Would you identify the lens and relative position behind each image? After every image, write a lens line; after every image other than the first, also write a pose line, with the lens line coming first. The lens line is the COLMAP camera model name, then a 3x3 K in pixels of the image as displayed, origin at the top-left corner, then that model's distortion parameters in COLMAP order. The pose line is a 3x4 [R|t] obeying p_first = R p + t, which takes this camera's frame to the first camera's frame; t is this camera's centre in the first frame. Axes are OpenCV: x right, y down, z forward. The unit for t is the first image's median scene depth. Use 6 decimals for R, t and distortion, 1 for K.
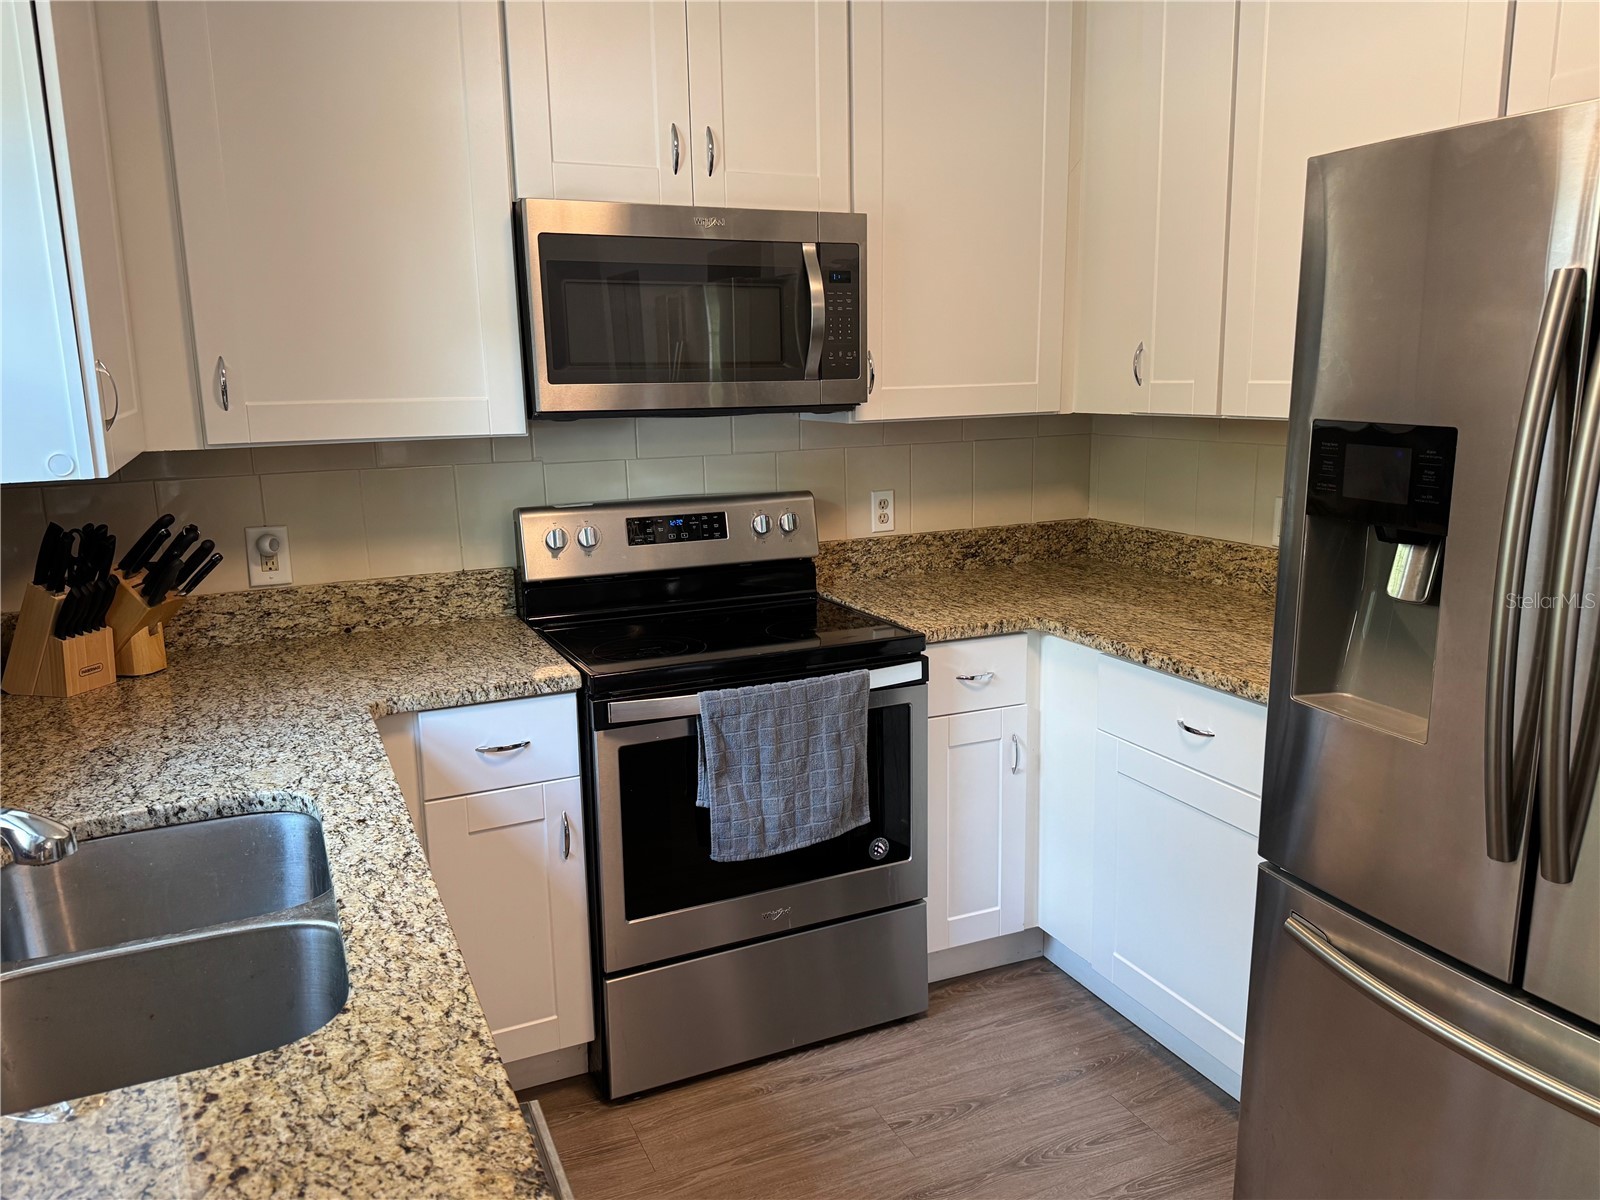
lens RADIAL K [[1167.2, 0, 804.3], [0, 1167.2, 618.3], [0, 0, 1]] dist [0.083905, -0.118130]
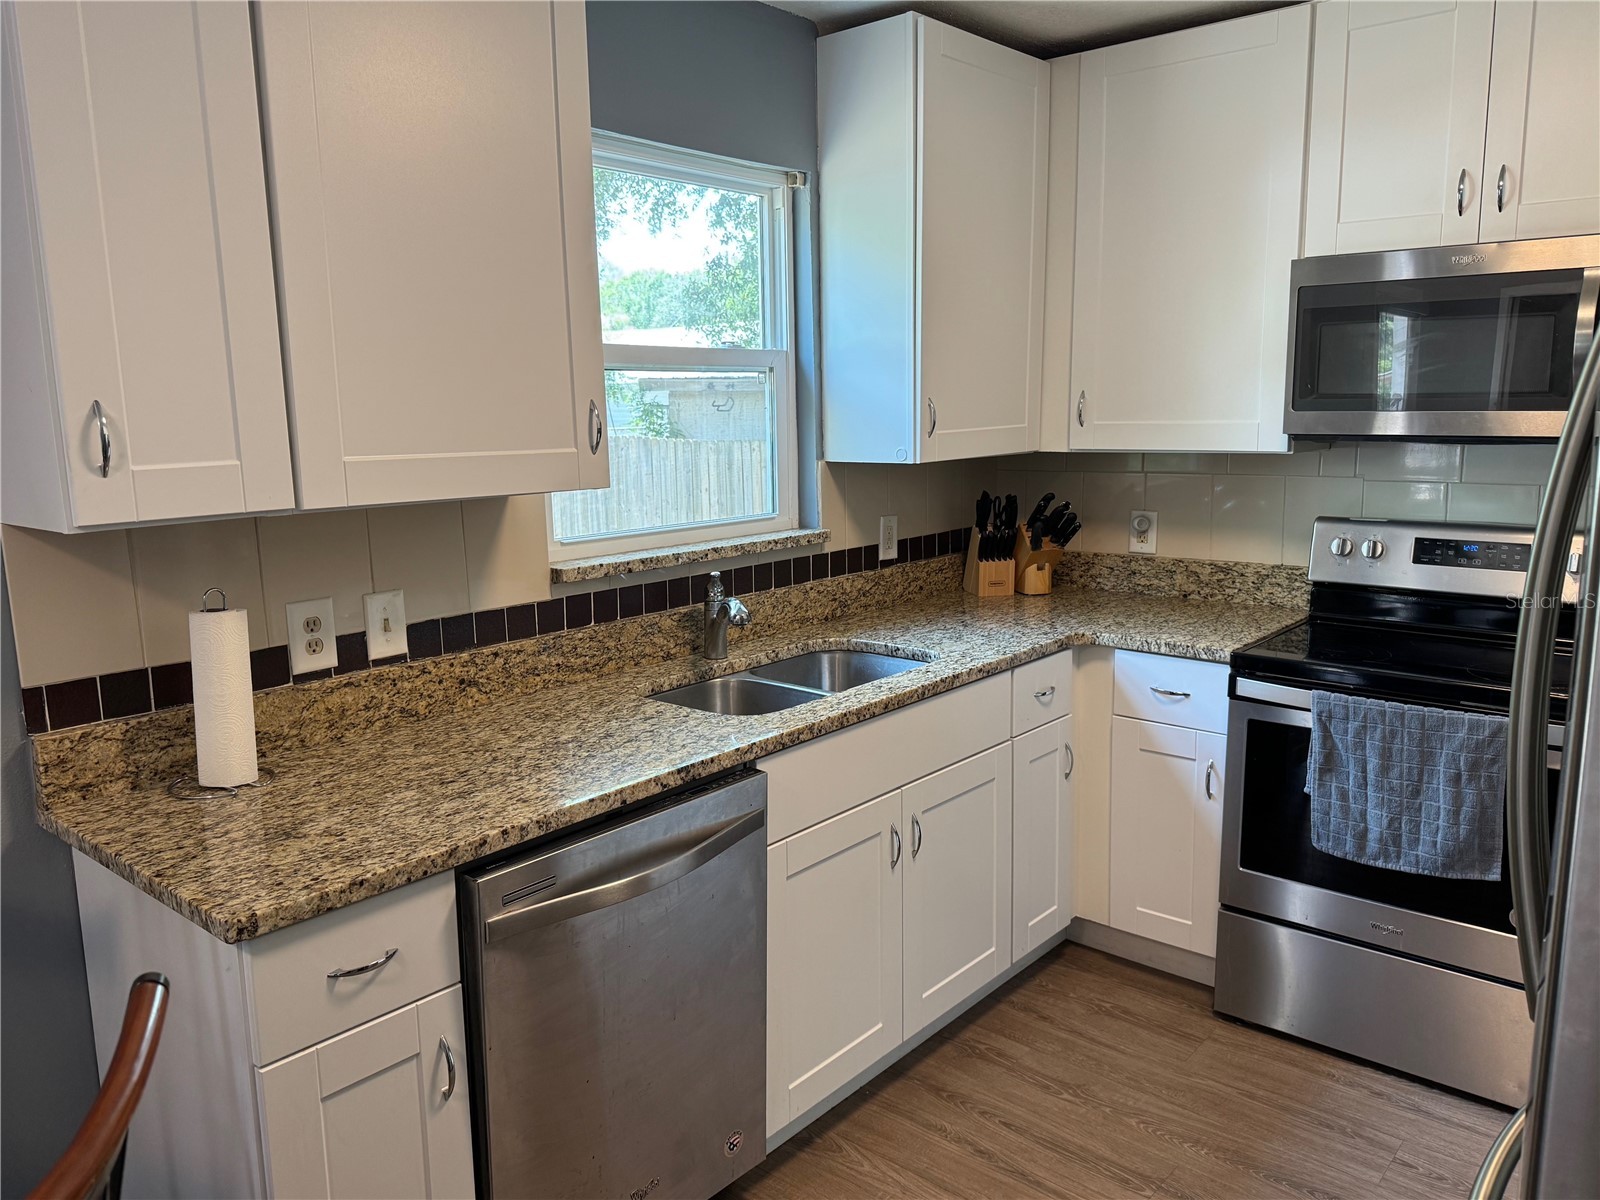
lens RADIAL K [[1173.0, 0, 800.0], [0, 1173.0, 600.0], [0, 0, 1]] dist [0.078055, -0.066639]
pose [[0.411178, 0.167474, -0.896038, 0.682106], [-0.182197, 0.978242, 0.099230, -0.041839], [0.893161, 0.122454, 0.432745, 0.059399]]
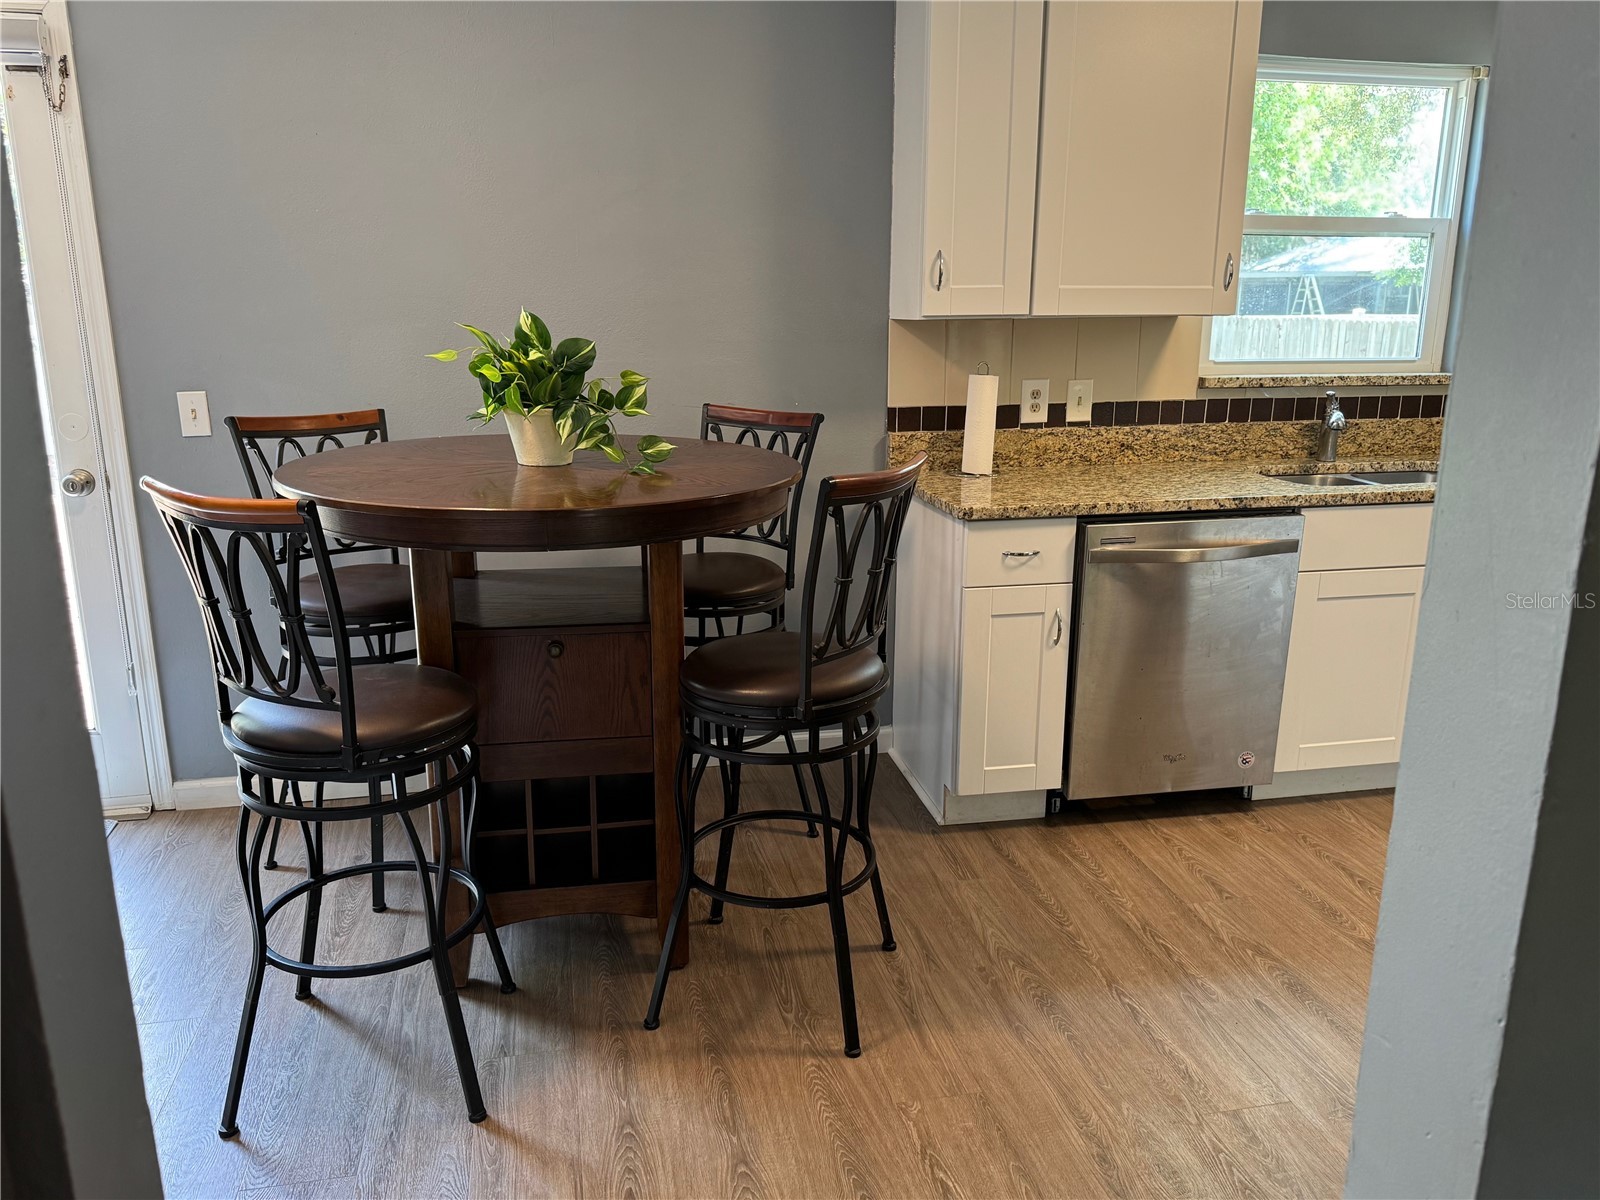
lens RADIAL K [[1218.3, 0, 800.0], [0, 1218.3, 600.0], [0, 0, 1]] dist [0.014721, -0.006913]
pose [[-0.224819, 0.255712, -0.940249, 1.288889], [-0.200160, 0.932253, 0.301397, -0.026215], [0.953621, 0.255960, -0.158405, 0.148108]]
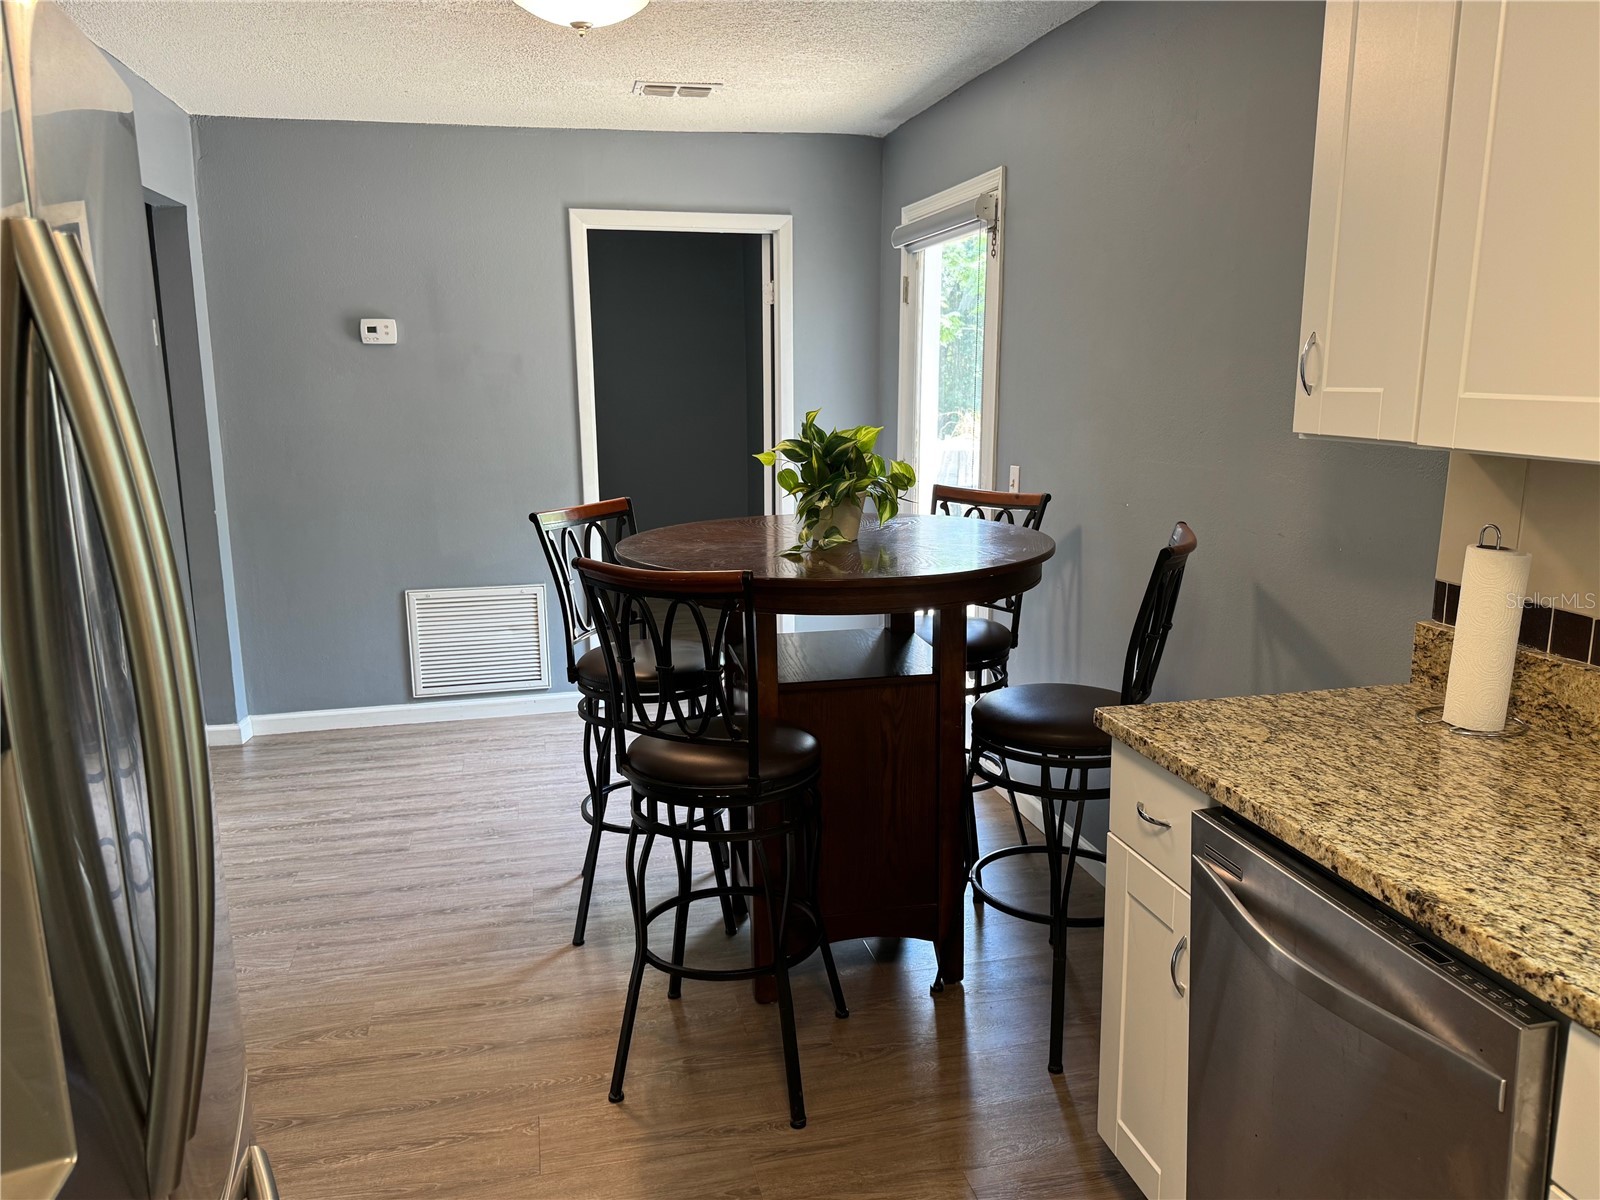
lens RADIAL K [[1173.0, 0, 800.0], [0, 1173.0, 600.0], [0, 0, 1]] dist [0.078055, -0.066639]
pose [[-0.978030, -0.013706, 0.208013, 0.085787], [0.069081, 0.920148, 0.385429, -0.183803], [-0.196685, 0.391331, -0.898985, 0.855118]]
